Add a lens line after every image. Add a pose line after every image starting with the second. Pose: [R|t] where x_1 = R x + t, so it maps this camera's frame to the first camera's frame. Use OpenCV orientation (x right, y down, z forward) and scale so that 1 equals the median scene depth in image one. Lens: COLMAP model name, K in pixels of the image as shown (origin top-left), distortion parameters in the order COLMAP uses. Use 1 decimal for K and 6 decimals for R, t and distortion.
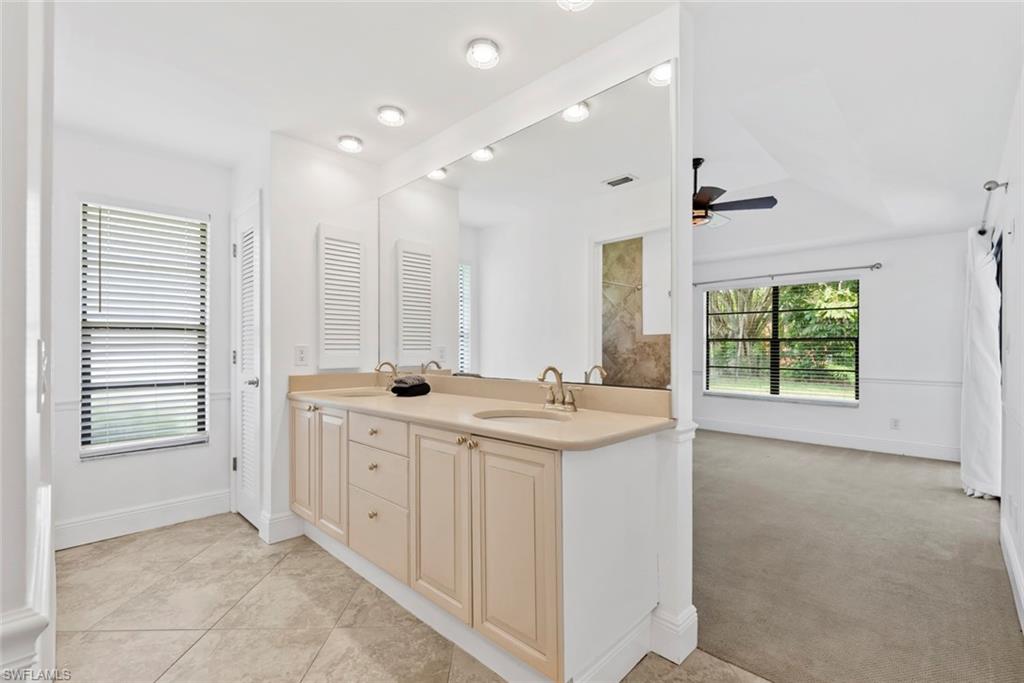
lens RADIAL K [[452.0, 0, 512.1], [0, 452.0, 346.5], [0, 0, 1]] dist [0.003725, 0.000229]
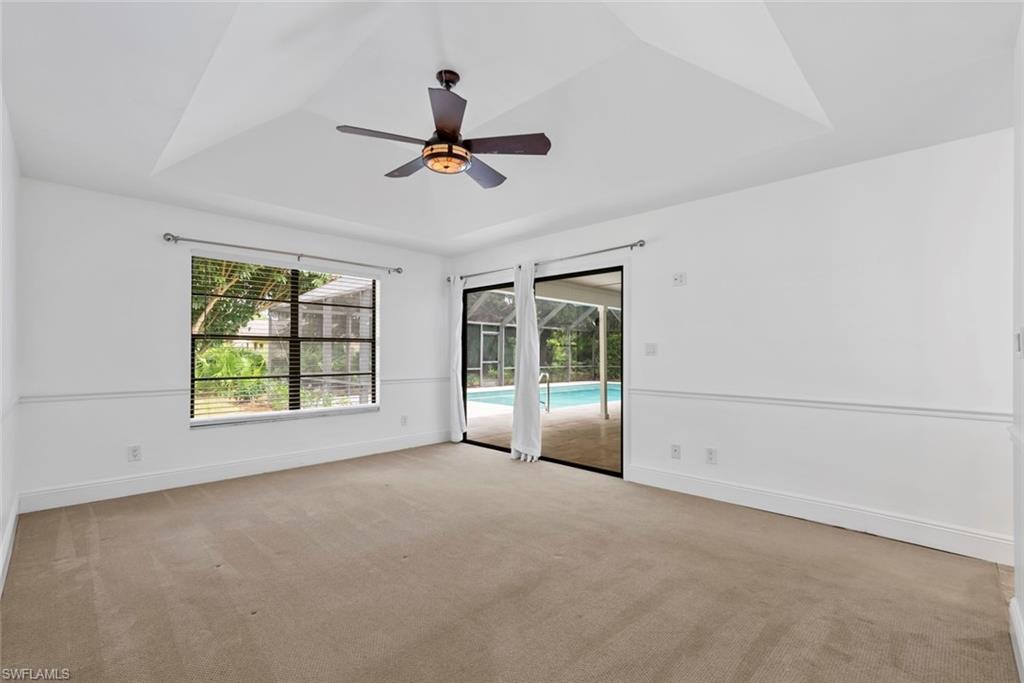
lens RADIAL K [[452.0, 0, 512.1], [0, 452.0, 346.5], [0, 0, 1]] dist [0.003725, 0.000229]
pose [[0.016774, 0.009212, 0.999817, -0.215447], [-0.004898, 0.999946, -0.009131, 0.003767], [-0.999847, -0.004744, 0.016818, 0.720061]]
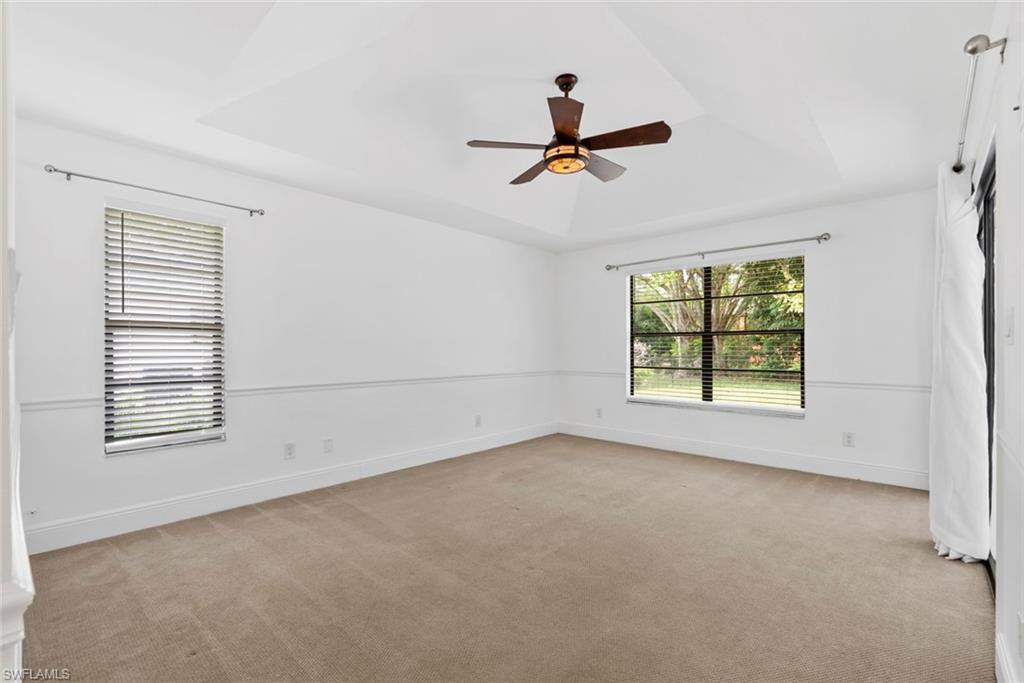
lens RADIAL K [[452.0, 0, 512.1], [0, 452.0, 346.5], [0, 0, 1]] dist [0.003725, 0.000229]
pose [[0.999428, -0.006070, 0.033272, 0.240874], [0.006066, 0.999982, 0.000237, 0.007041], [-0.033273, -0.000035, 0.999446, 0.239970]]
